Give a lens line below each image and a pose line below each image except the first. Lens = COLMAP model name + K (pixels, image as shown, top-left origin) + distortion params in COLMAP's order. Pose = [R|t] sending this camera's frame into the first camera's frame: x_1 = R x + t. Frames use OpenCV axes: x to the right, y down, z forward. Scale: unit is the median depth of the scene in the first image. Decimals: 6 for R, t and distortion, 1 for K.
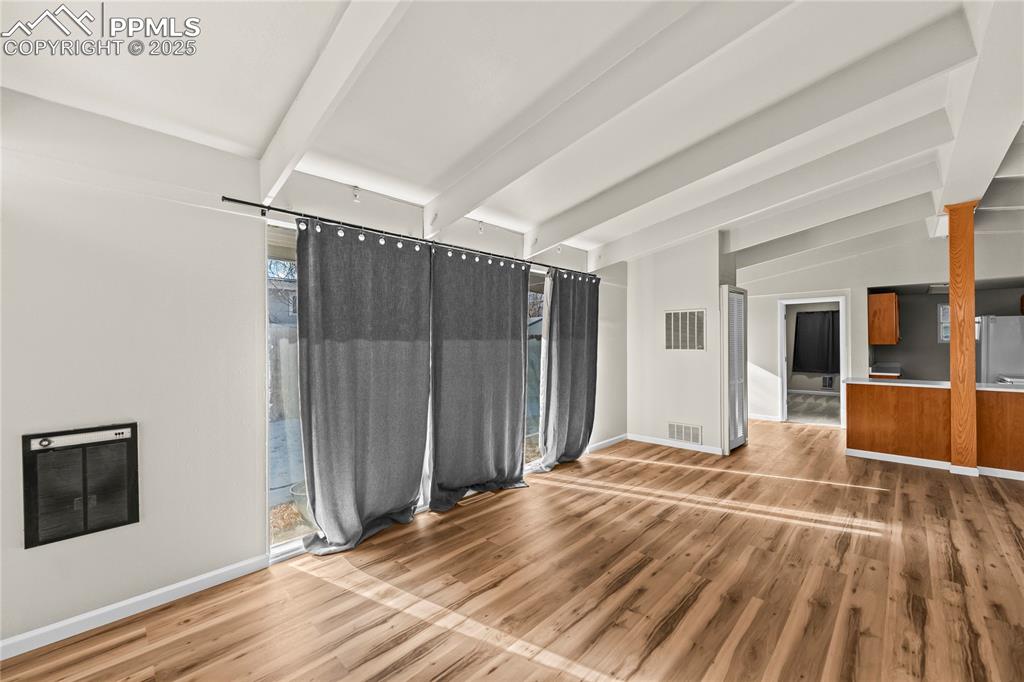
lens RADIAL K [[408.3, 0, 505.3], [0, 408.3, 338.4], [0, 0, 1]] dist [0.000116, -0.000492]
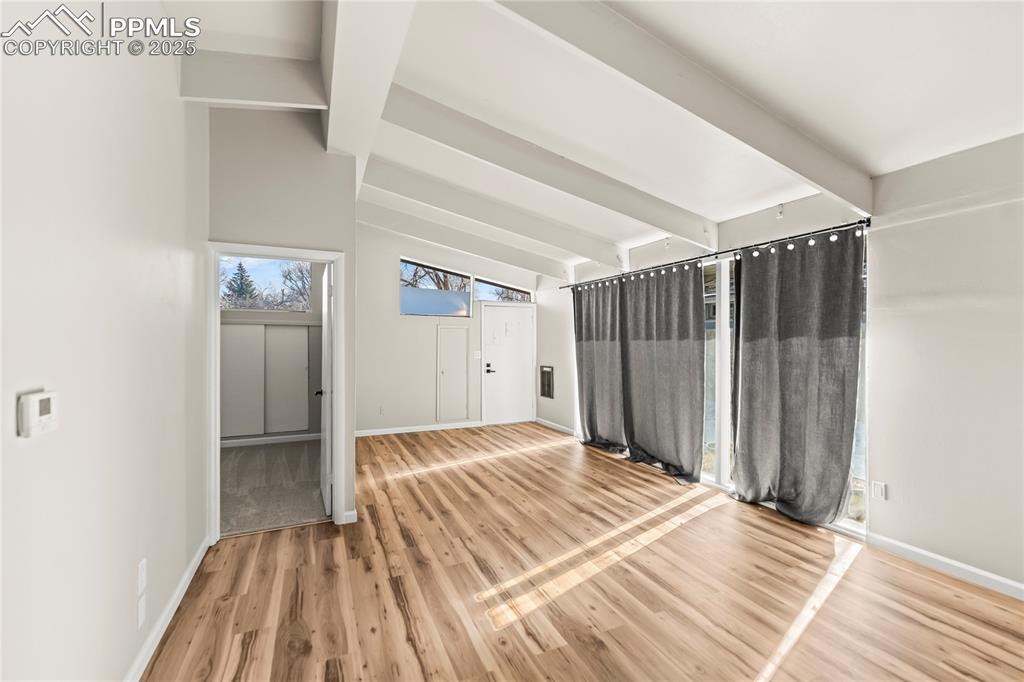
lens RADIAL K [[408.3, 0, 505.5], [0, 408.3, 340.3], [0, 0, 1]] dist [0.000116, -0.000492]
pose [[-0.353854, 0.001013, -0.935300, 1.684737], [0.007812, 0.999968, -0.001873, 0.004986], [0.935268, -0.007969, -0.353850, 1.392185]]
